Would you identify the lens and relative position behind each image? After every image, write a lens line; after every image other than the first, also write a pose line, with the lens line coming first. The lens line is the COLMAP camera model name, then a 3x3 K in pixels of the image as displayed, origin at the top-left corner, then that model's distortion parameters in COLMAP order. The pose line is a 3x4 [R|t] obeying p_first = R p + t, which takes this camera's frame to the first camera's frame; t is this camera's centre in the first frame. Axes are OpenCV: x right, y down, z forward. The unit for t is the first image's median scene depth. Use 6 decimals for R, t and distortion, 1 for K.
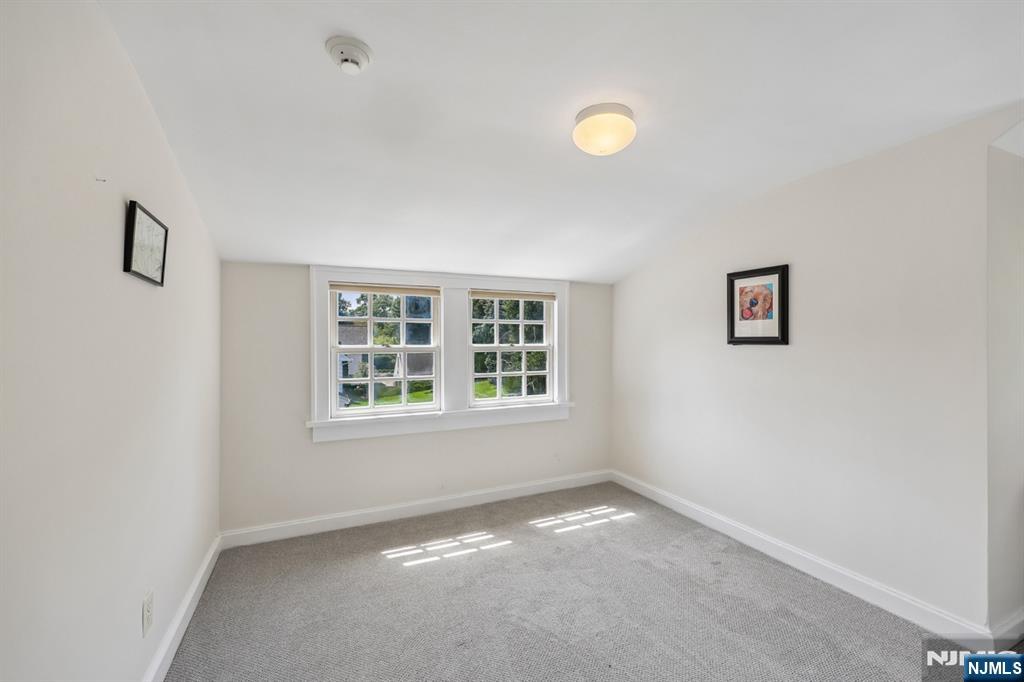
lens RADIAL K [[419.9, 0, 510.0], [0, 419.9, 340.0], [0, 0, 1]] dist [0.000971, 0.000073]
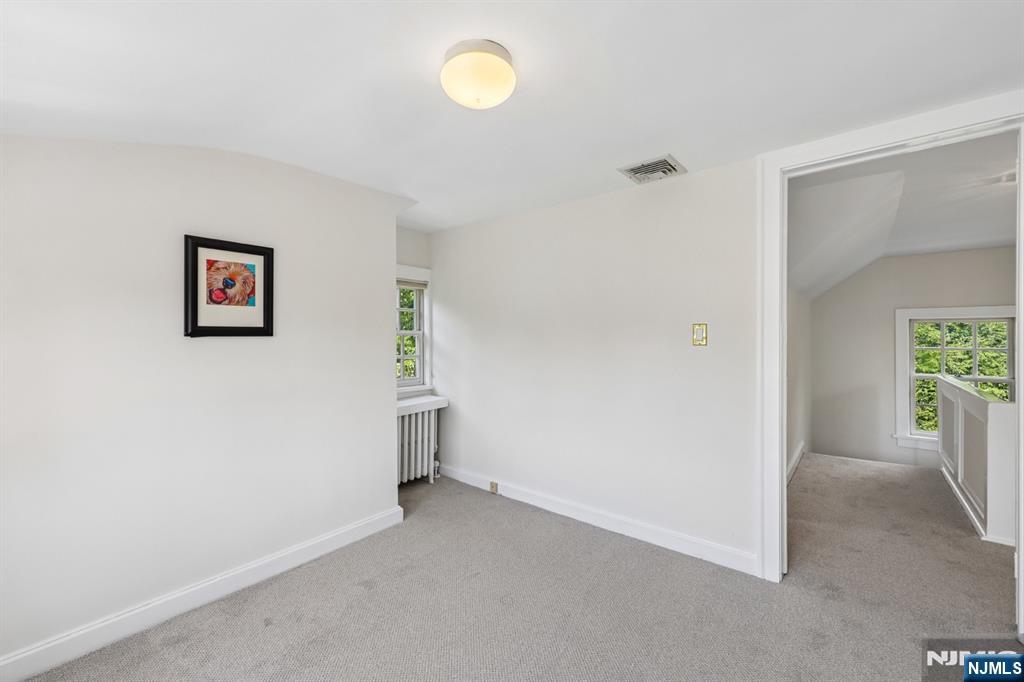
lens RADIAL K [[419.9, 0, 509.7], [0, 419.9, 334.0], [0, 0, 1]] dist [0.000971, 0.000073]
pose [[-0.437014, 0.002553, 0.899451, -0.361951], [0.003646, 0.999993, -0.001066, 0.009404], [-0.899448, 0.002814, -0.437020, 0.871375]]
